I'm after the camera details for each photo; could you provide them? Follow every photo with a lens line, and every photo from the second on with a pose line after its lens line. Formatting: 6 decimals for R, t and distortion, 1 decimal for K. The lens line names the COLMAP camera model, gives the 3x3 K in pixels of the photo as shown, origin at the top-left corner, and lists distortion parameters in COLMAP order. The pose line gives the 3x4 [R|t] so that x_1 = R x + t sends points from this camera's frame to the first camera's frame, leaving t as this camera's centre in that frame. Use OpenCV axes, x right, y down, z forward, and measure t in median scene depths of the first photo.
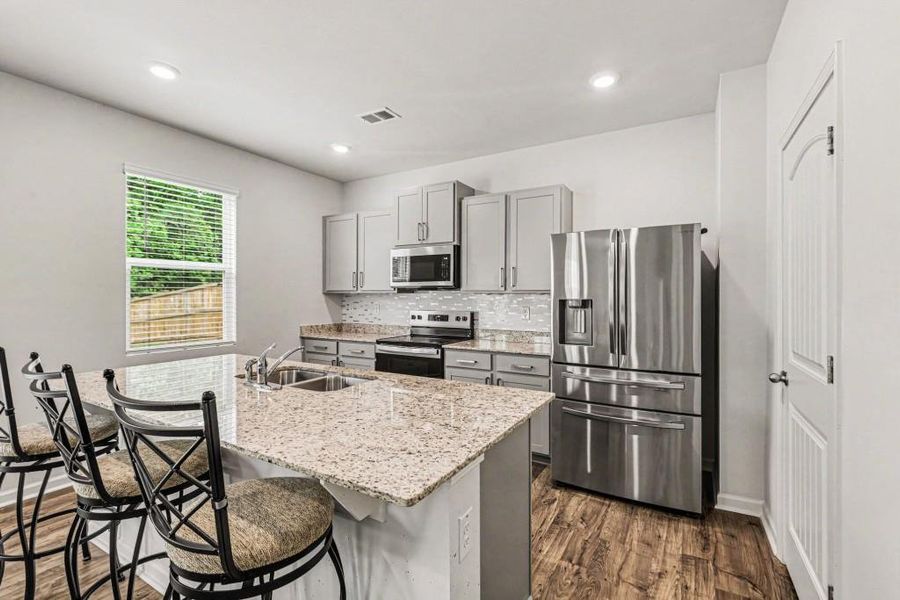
lens RADIAL K [[402.4, 0, 451.6], [0, 402.4, 297.3], [0, 0, 1]] dist [-0.000563, -0.000325]
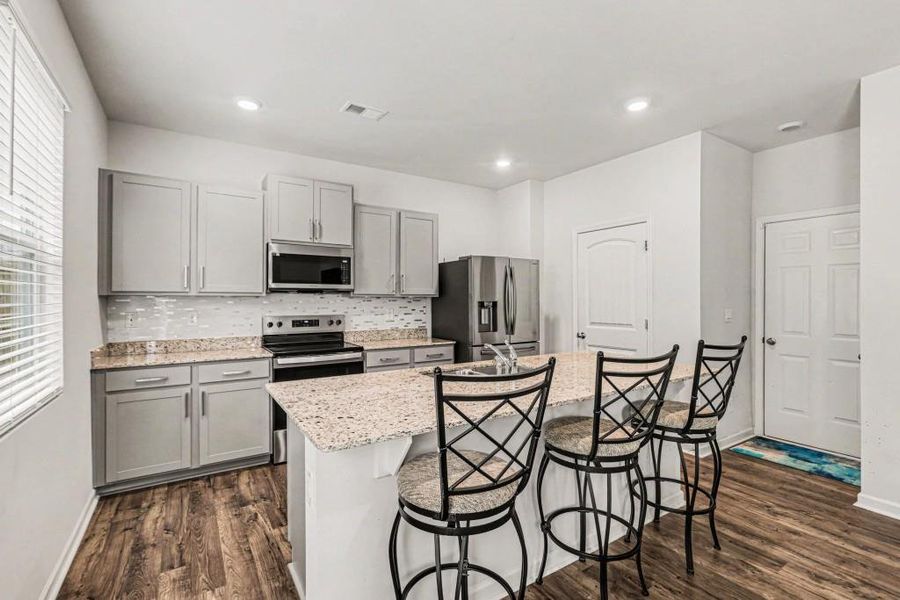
lens RADIAL K [[409.7, 0, 450.0], [0, 409.7, 300.0], [0, 0, 1]] dist [0.000939, 0.000181]
pose [[0.449982, -0.005601, 0.893020, -0.786243], [0.002829, 0.999984, 0.004847, -0.006134], [-0.893033, 0.000346, 0.449991, 0.309757]]
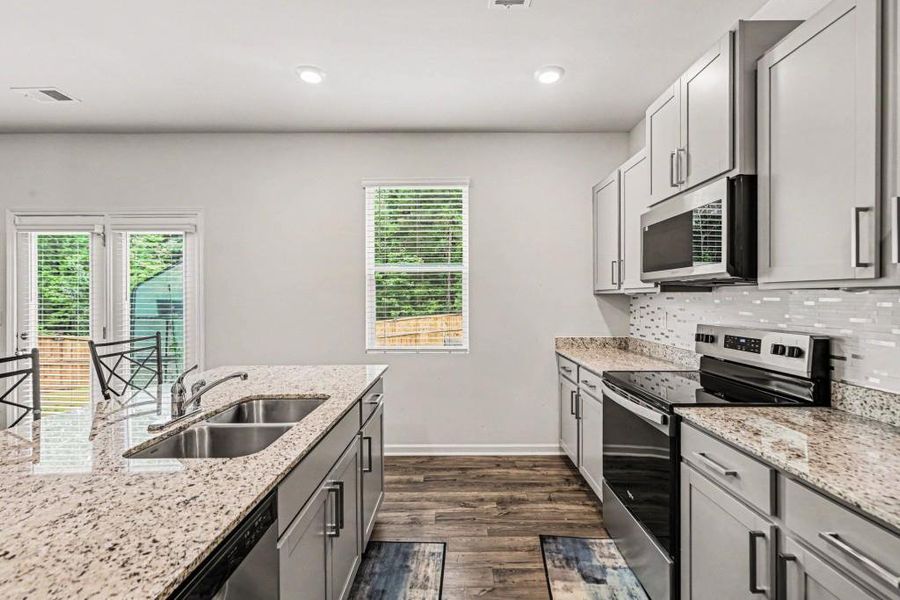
lens RADIAL K [[409.7, 0, 450.0], [0, 409.7, 300.0], [0, 0, 1]] dist [0.000939, 0.000181]
pose [[0.504410, -0.001686, -0.863463, 0.225859], [0.009272, 0.999951, 0.003464, -0.004632], [0.863414, -0.009754, 0.504401, 0.512068]]
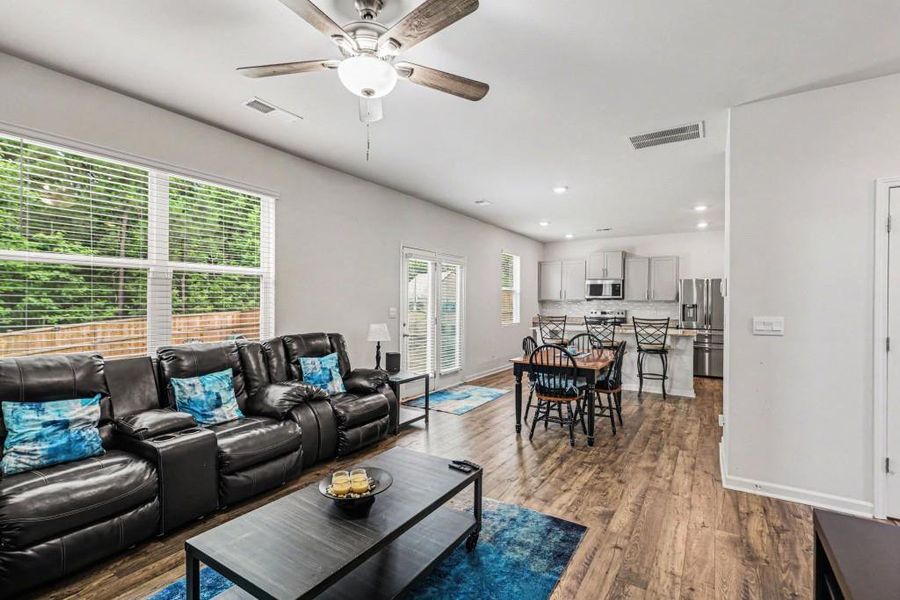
lens RADIAL K [[415.4, 0, 453.4], [0, 415.4, 304.8], [0, 0, 1]] dist [0.015532, 0.000128]
pose [[0.999593, 0.002499, -0.028409, -0.832692], [-0.002210, 0.999945, 0.010212, -0.012786], [0.028433, -0.010146, 0.999544, -1.276294]]
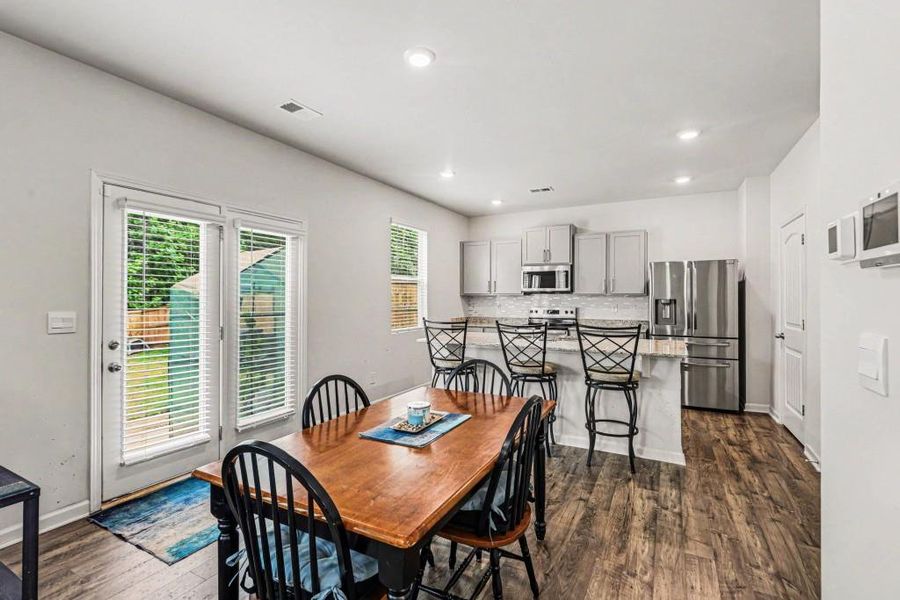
lens RADIAL K [[409.7, 0, 450.0], [0, 409.7, 300.0], [0, 0, 1]] dist [0.000939, 0.000181]
pose [[0.999333, -0.005200, 0.036158, -0.505299], [0.004924, 0.999958, 0.007719, -0.007384], [-0.036197, -0.007536, 0.999316, -0.553478]]
